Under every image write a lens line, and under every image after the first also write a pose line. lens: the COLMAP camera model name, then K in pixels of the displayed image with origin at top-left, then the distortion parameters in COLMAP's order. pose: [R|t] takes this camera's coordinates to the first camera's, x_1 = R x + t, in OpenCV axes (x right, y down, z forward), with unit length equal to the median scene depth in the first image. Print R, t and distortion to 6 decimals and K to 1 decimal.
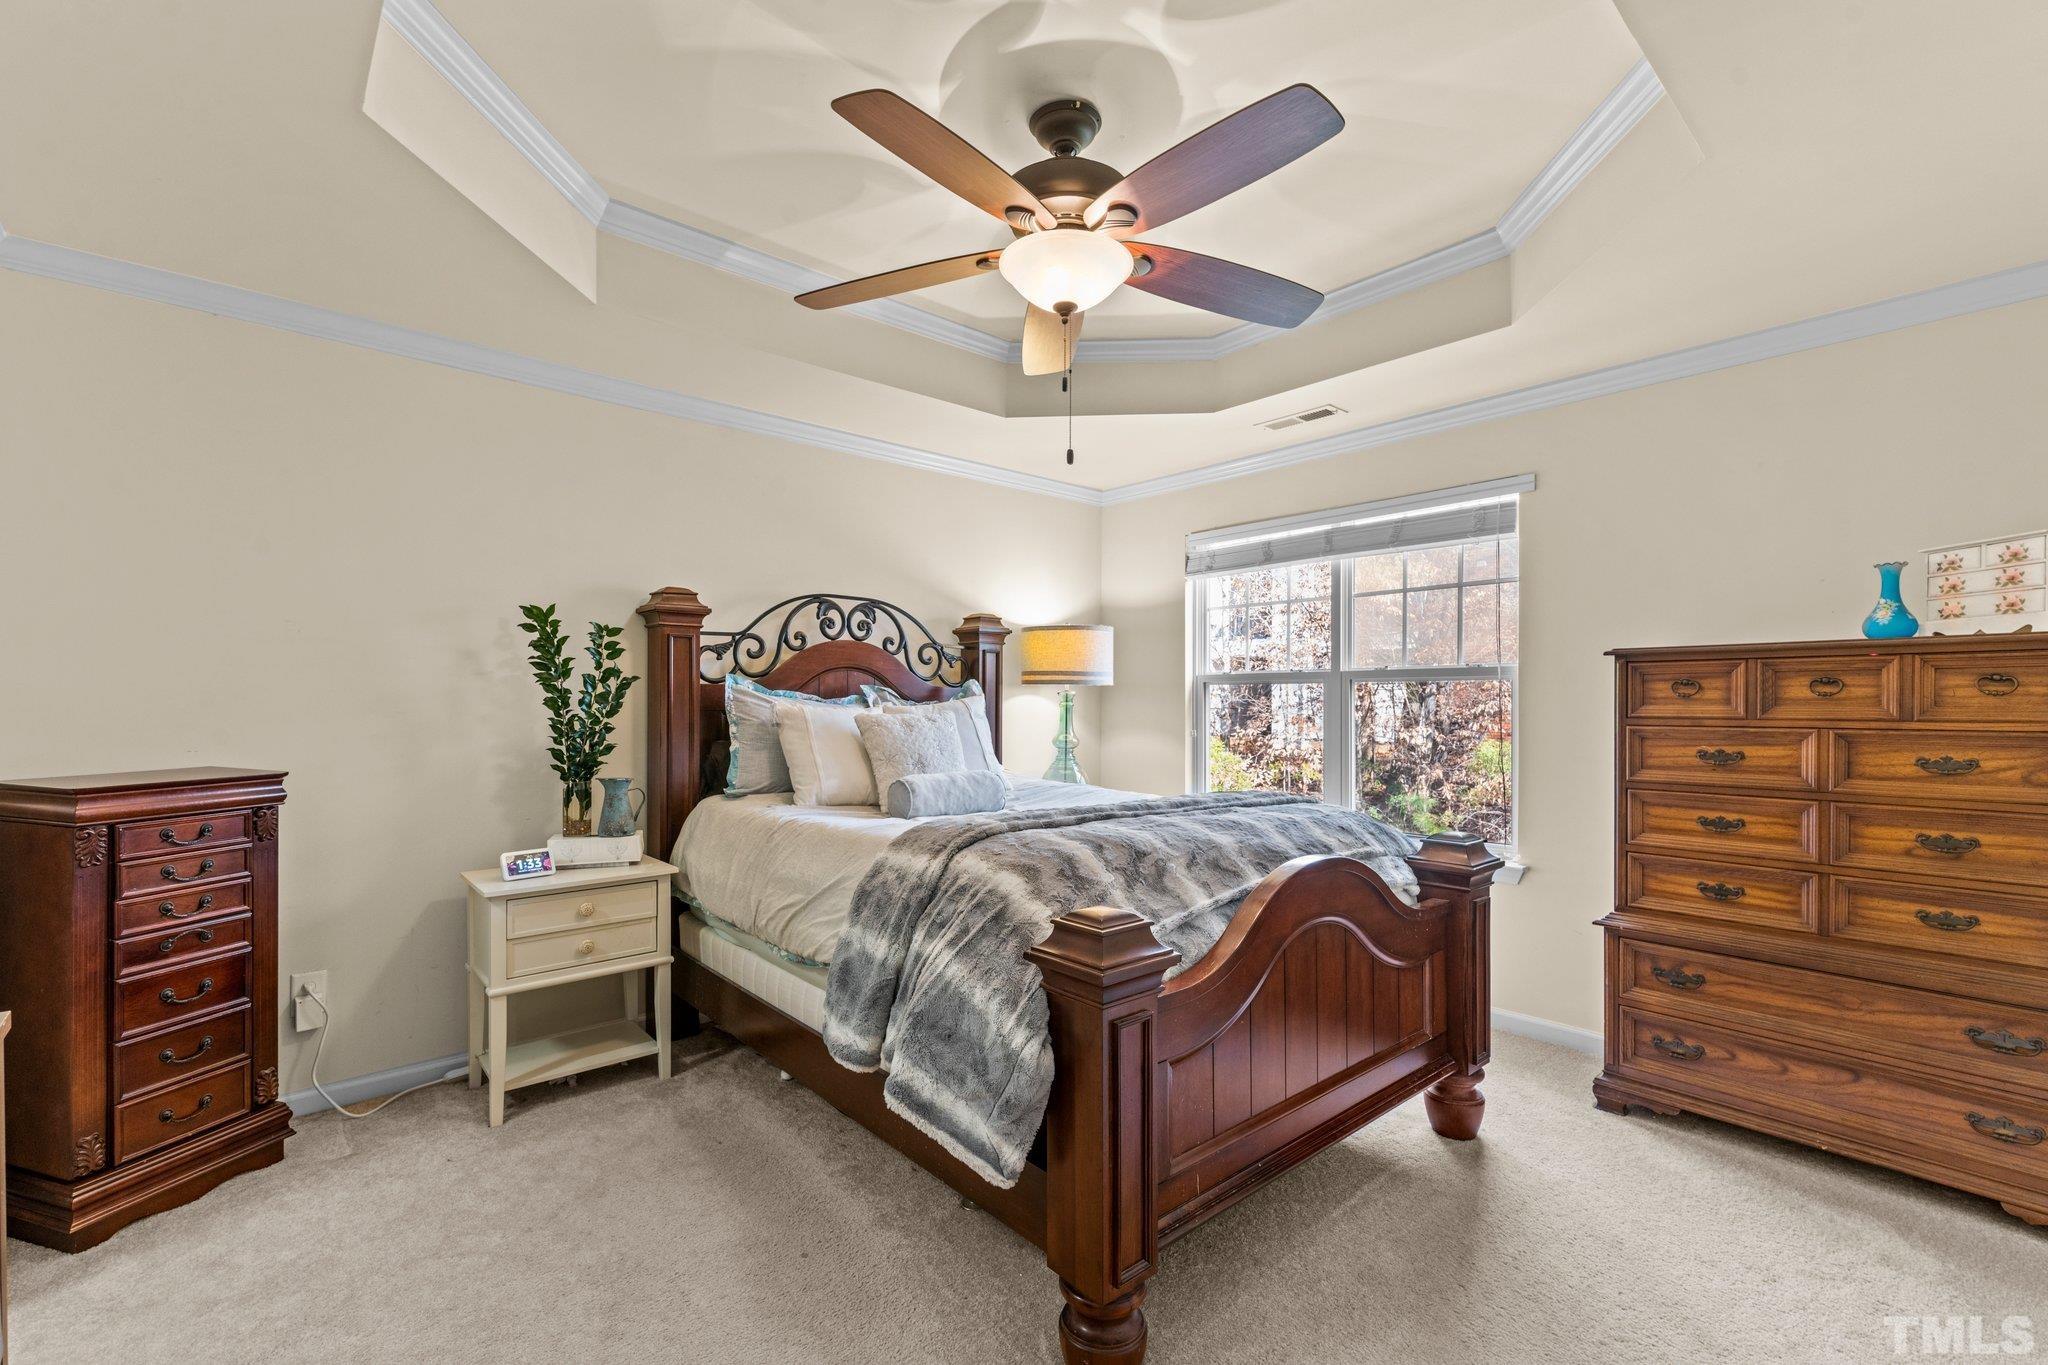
lens RADIAL K [[876.5, 0, 1006.9], [0, 876.5, 698.5], [0, 0, 1]] dist [-0.003123, 0.000219]
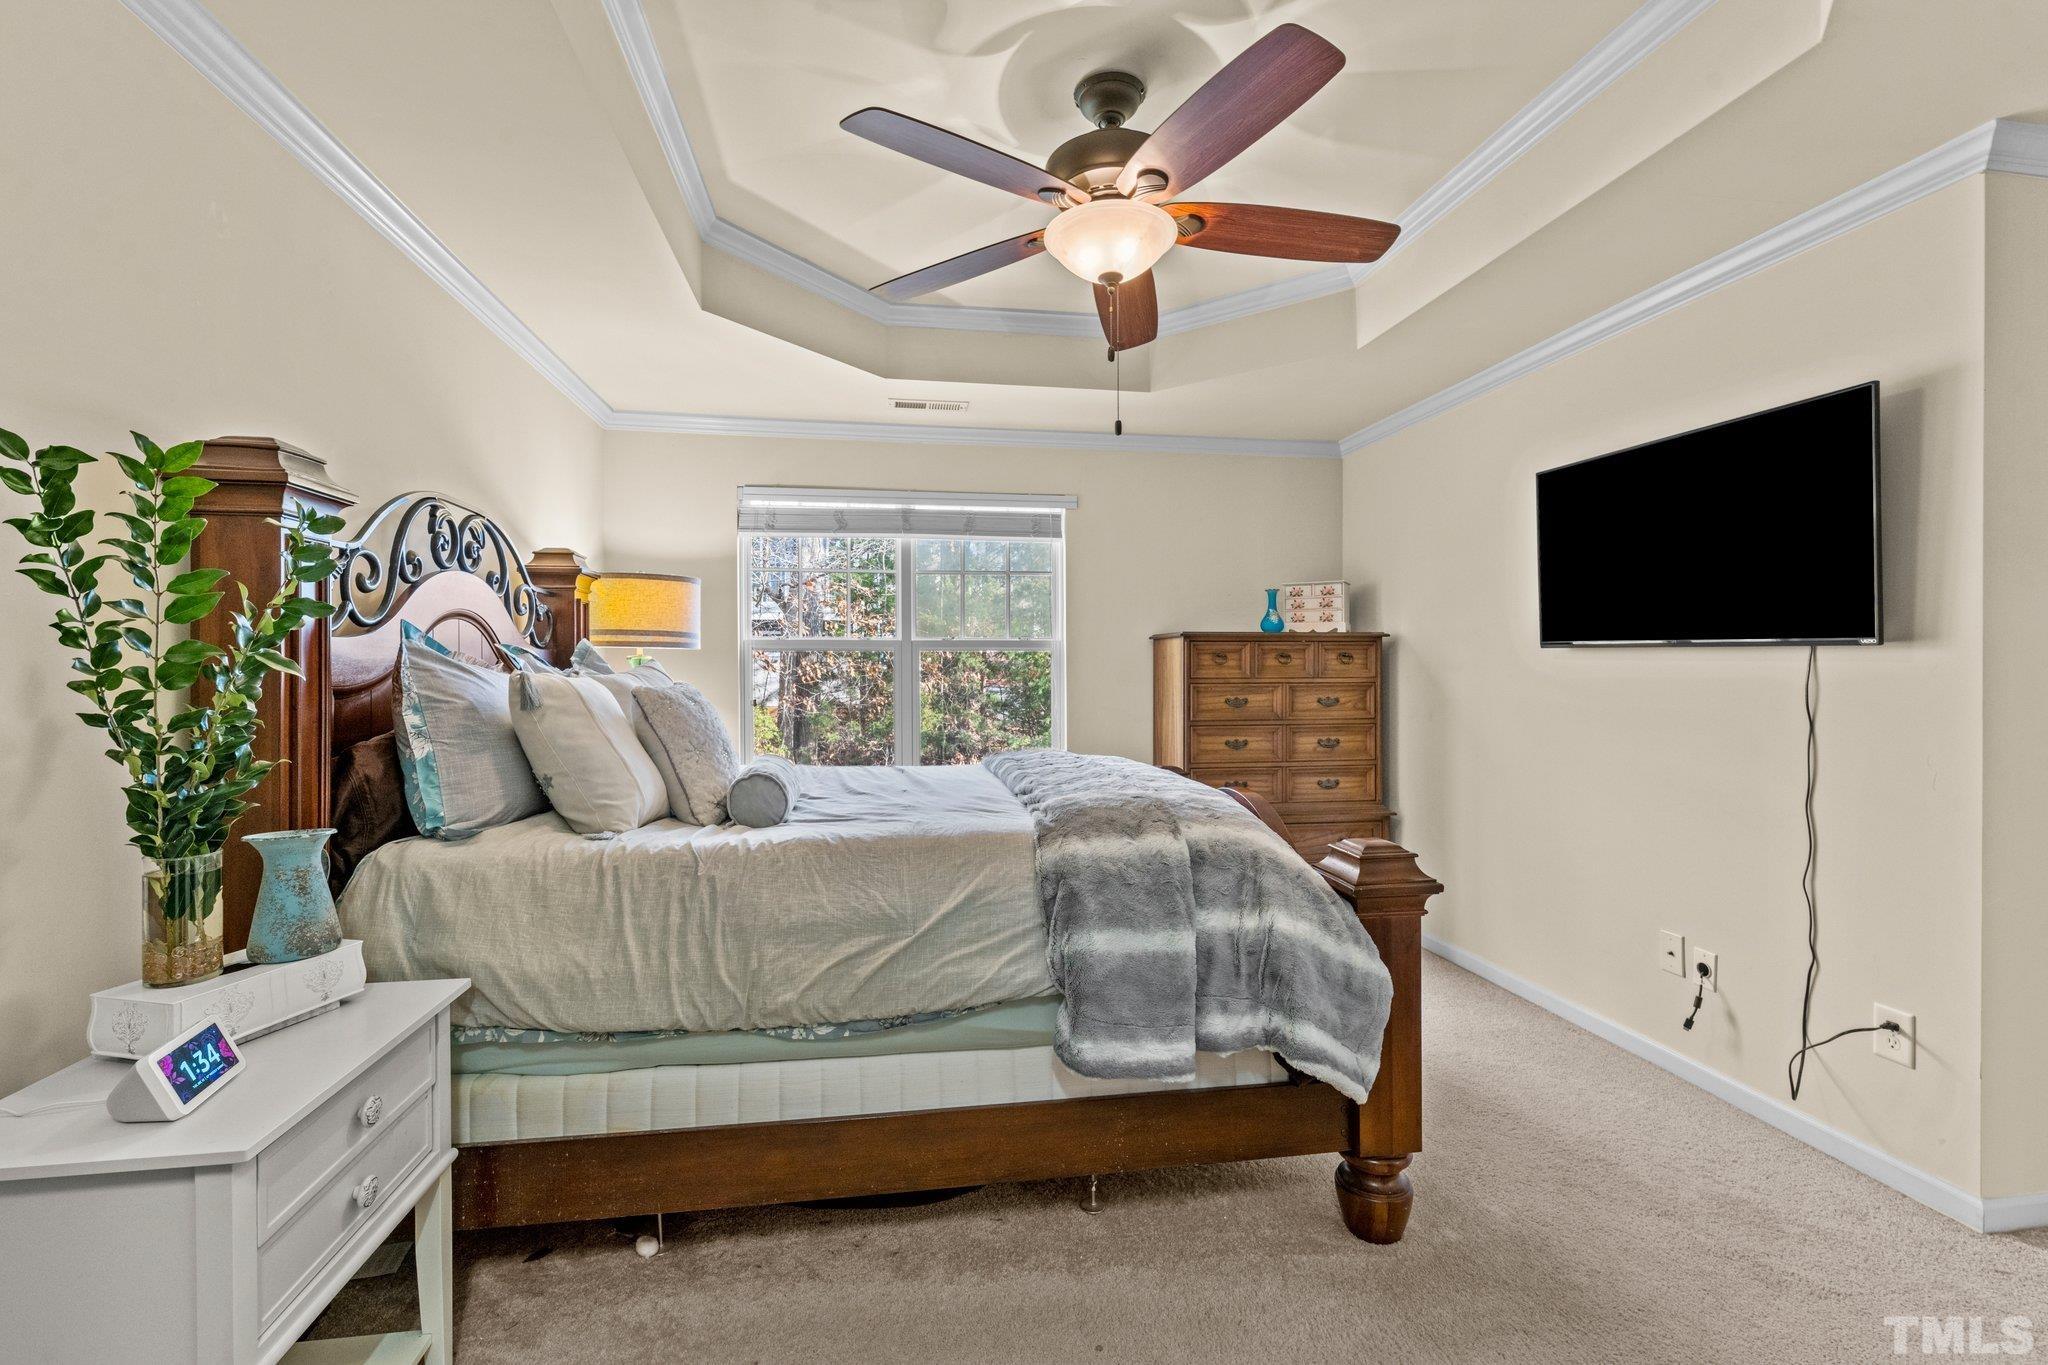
lens RADIAL K [[876.5, 0, 1009.4], [0, 876.5, 666.3], [0, 0, 1]] dist [-0.003123, 0.000219]
pose [[0.528350, -0.000157, 0.849027, -0.743571], [-0.001445, 0.999998, 0.001083, 0.000245], [-0.849026, -0.001799, 0.528349, 0.489458]]
